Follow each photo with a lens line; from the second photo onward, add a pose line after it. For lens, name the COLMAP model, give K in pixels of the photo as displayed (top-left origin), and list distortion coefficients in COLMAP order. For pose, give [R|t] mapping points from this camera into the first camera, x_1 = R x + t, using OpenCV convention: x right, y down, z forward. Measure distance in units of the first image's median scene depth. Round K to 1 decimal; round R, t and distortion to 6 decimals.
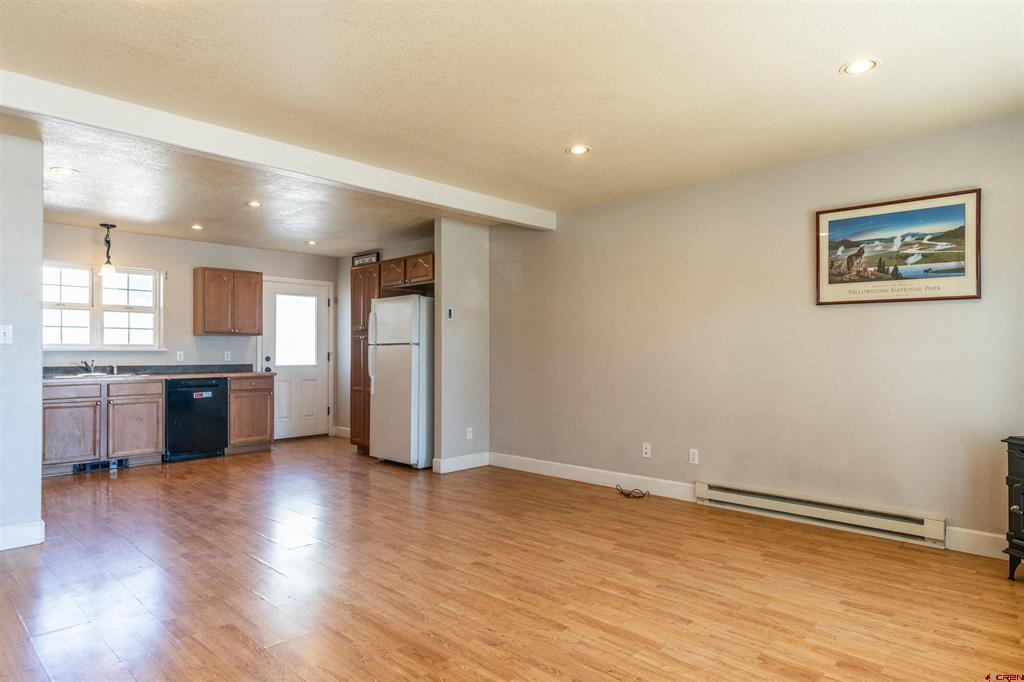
lens RADIAL K [[597.4, 0, 511.9], [0, 597.4, 347.6], [0, 0, 1]] dist [-0.002073, 0.002183]
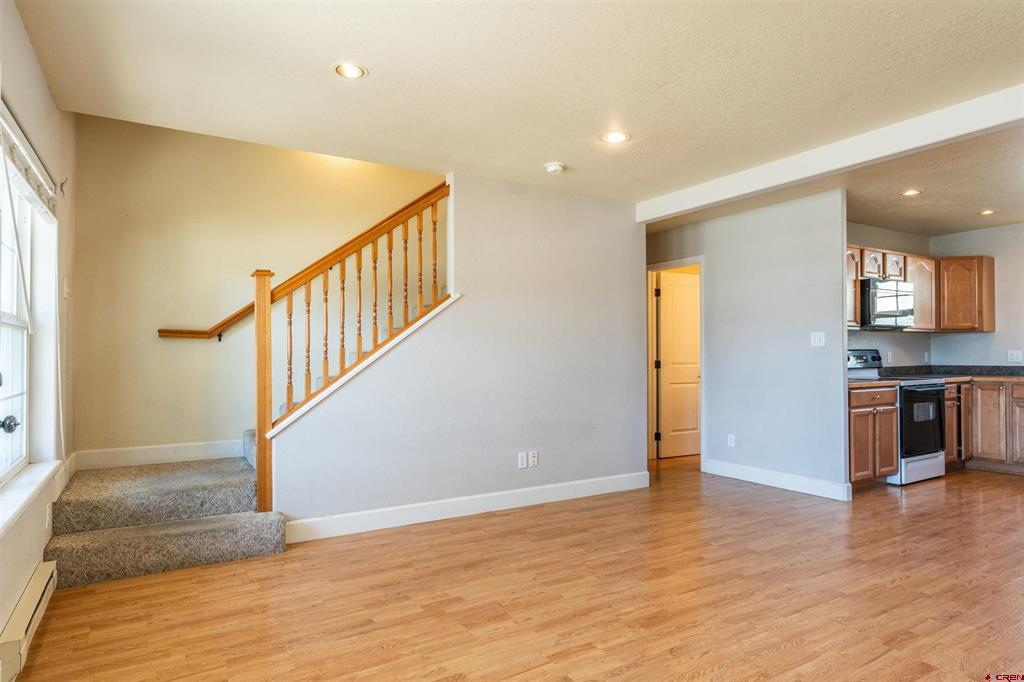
lens RADIAL K [[597.4, 0, 511.9], [0, 597.4, 347.6], [0, 0, 1]] dist [-0.002073, 0.002183]
pose [[-0.260550, -0.008523, -0.965423, 0.367811], [0.010758, 0.999873, -0.011730, 0.003240], [0.965400, -0.013443, -0.260425, 0.375860]]
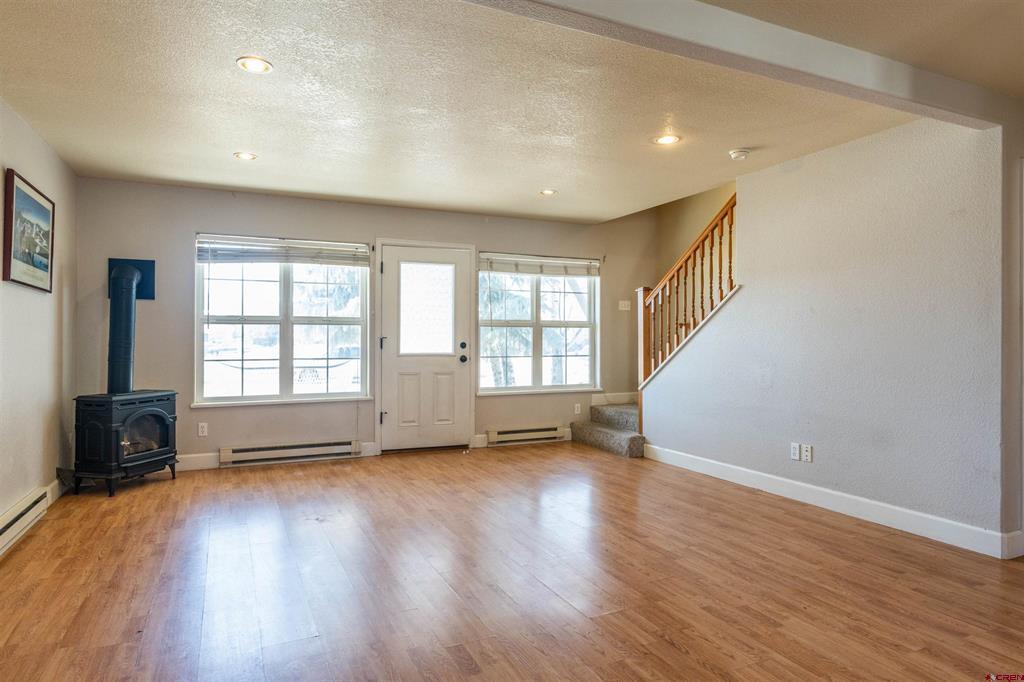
lens RADIAL K [[605.3, 0, 508.7], [0, 605.3, 334.5], [0, 0, 1]] dist [-0.001242, -0.000353]
pose [[-0.930427, 0.000804, 0.366476, -0.278412], [-0.005003, 0.999877, -0.014897, 0.009101], [-0.366443, -0.015694, -0.930308, 0.963767]]
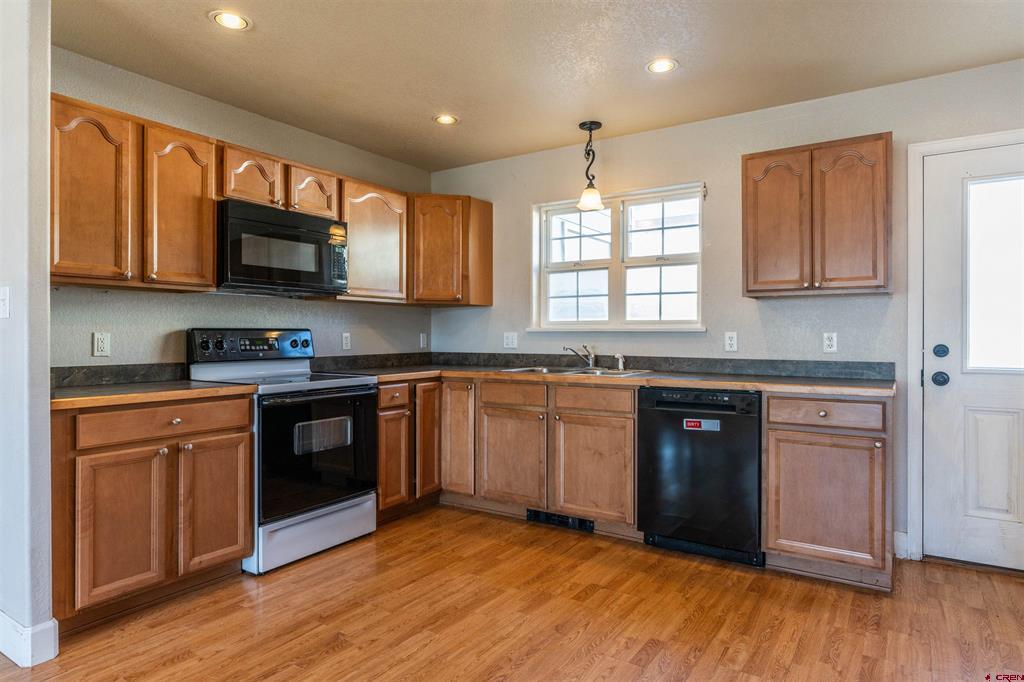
lens RADIAL K [[605.3, 0, 508.7], [0, 605.3, 334.5], [0, 0, 1]] dist [-0.001242, -0.000353]
pose [[0.179035, 0.000192, -0.983843, -0.080468], [0.005338, 0.999985, 0.001167, 0.007244], [0.983828, -0.005461, 0.179031, 0.780463]]
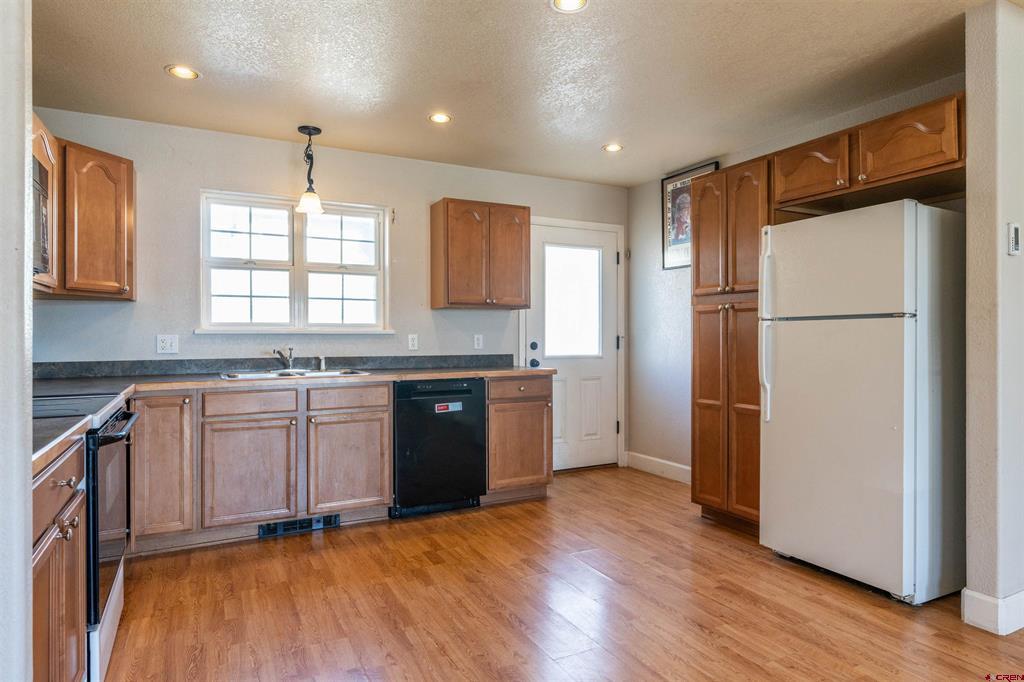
lens RADIAL K [[597.7, 0, 513.0], [0, 597.7, 336.6], [0, 0, 1]] dist [-0.006619, -0.000831]
pose [[0.947635, -0.001231, -0.319354, -0.271863], [0.003982, 0.999960, 0.007961, 0.004405], [0.319331, -0.008816, 0.947602, 0.465954]]
